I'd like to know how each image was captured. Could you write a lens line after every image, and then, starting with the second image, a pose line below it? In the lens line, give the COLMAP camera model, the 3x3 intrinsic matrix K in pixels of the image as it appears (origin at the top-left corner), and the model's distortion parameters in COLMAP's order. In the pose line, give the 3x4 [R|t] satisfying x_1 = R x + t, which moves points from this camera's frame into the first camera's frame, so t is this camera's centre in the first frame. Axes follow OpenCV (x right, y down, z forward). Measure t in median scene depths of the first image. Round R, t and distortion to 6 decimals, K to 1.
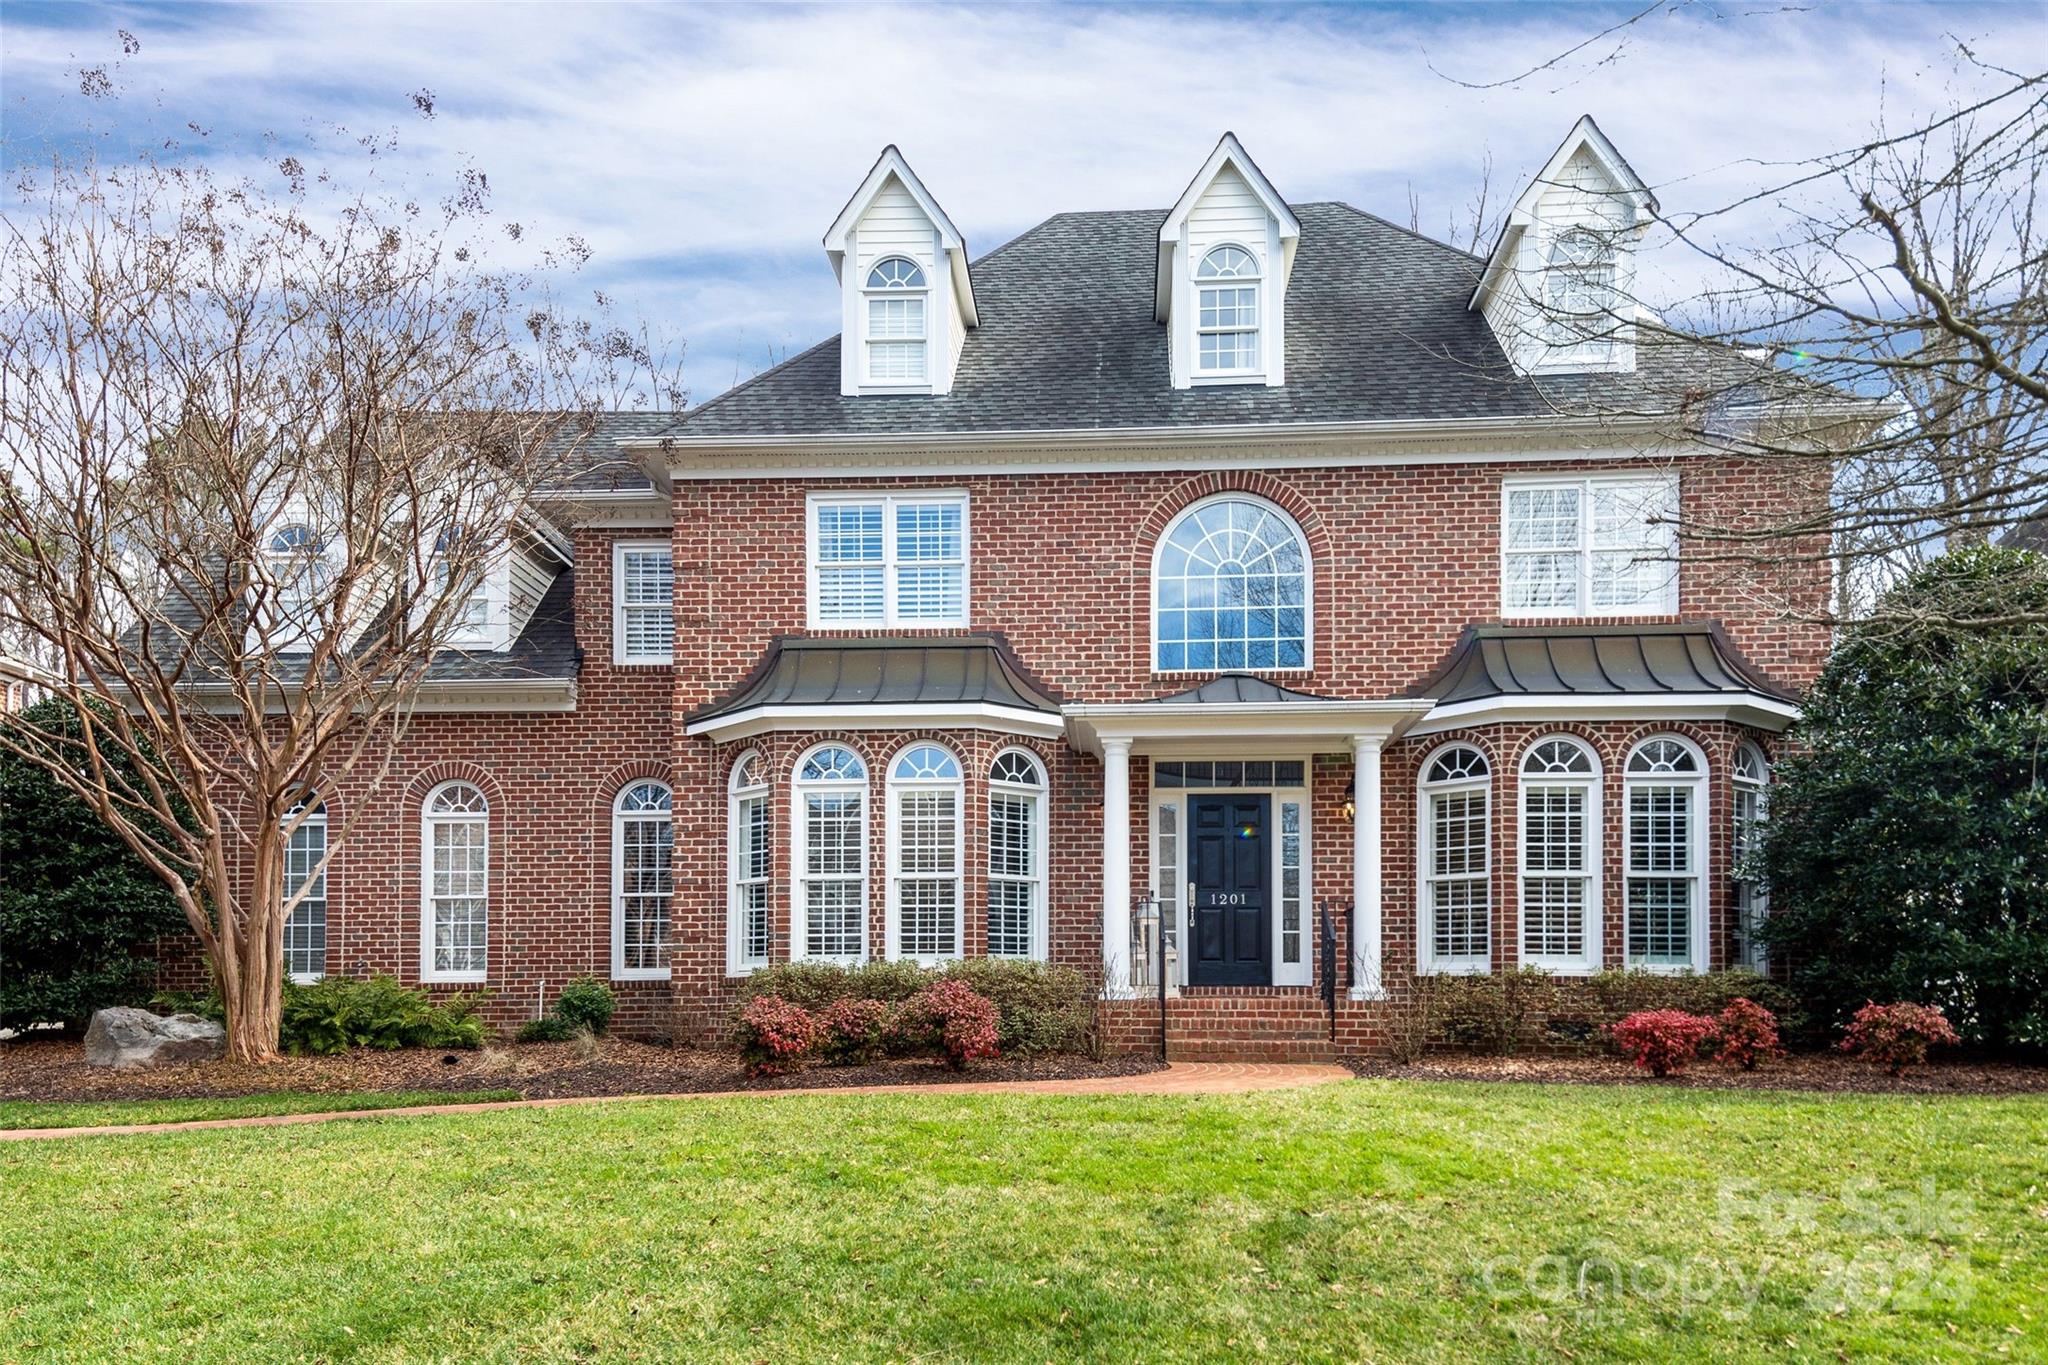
lens RADIAL K [[1391.3, 0, 1077.6], [0, 1391.3, 817.6], [0, 0, 1]] dist [0.036659, -0.000744]
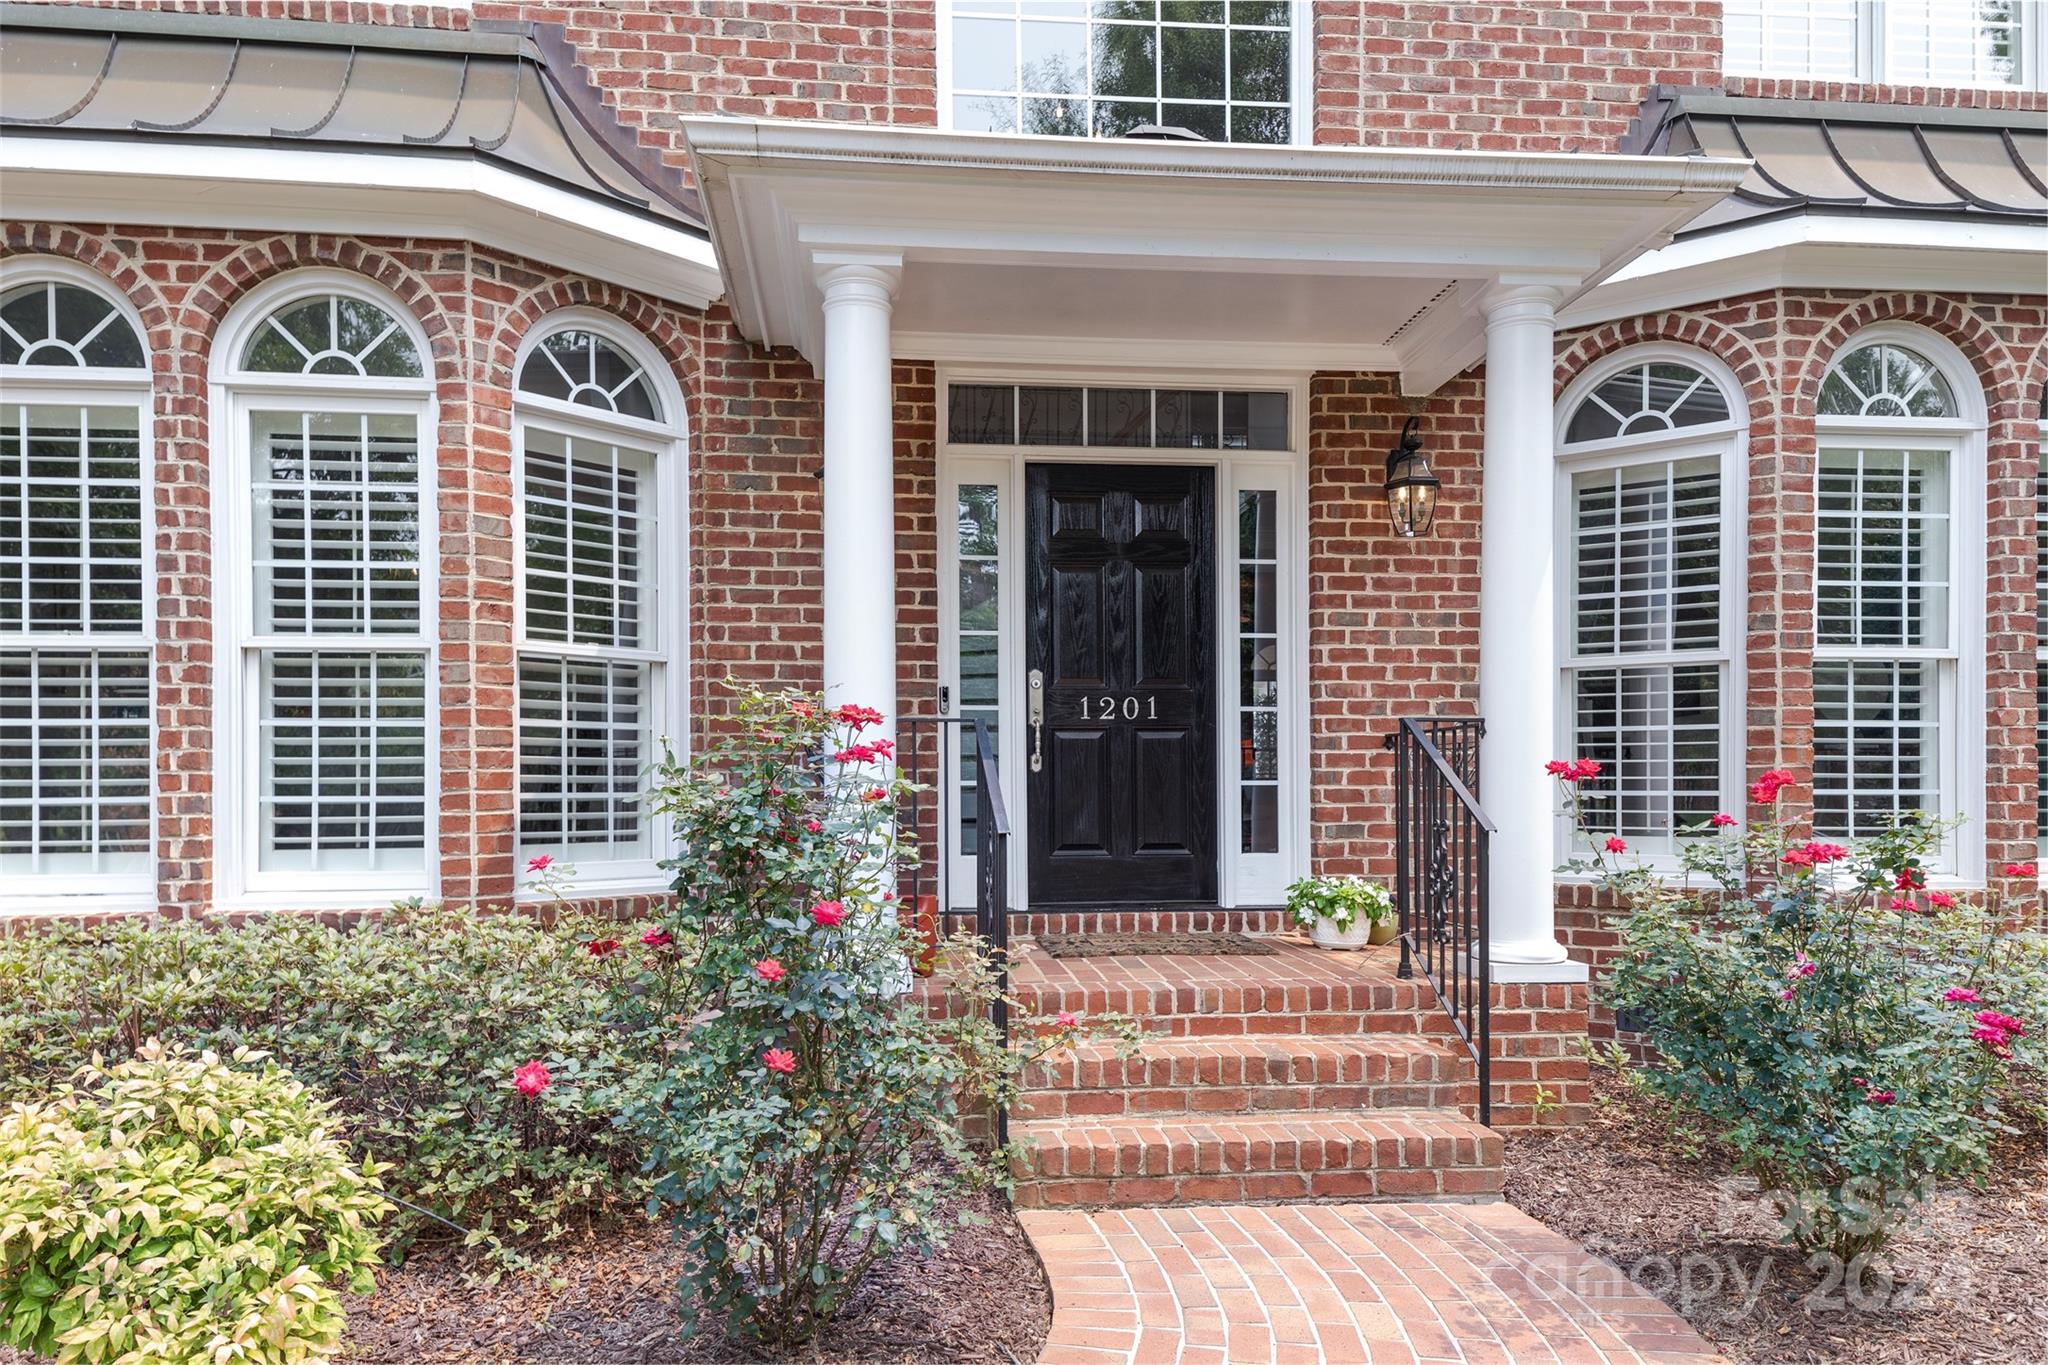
lens RADIAL K [[1391.3, 0, 1077.6], [0, 1391.3, 817.6], [0, 0, 1]] dist [0.036659, -0.000744]
pose [[0.983680, -0.010297, 0.179633, 0.017211], [-0.016240, 0.989205, 0.145636, 0.029611], [-0.179194, -0.146177, 0.972894, 0.580070]]
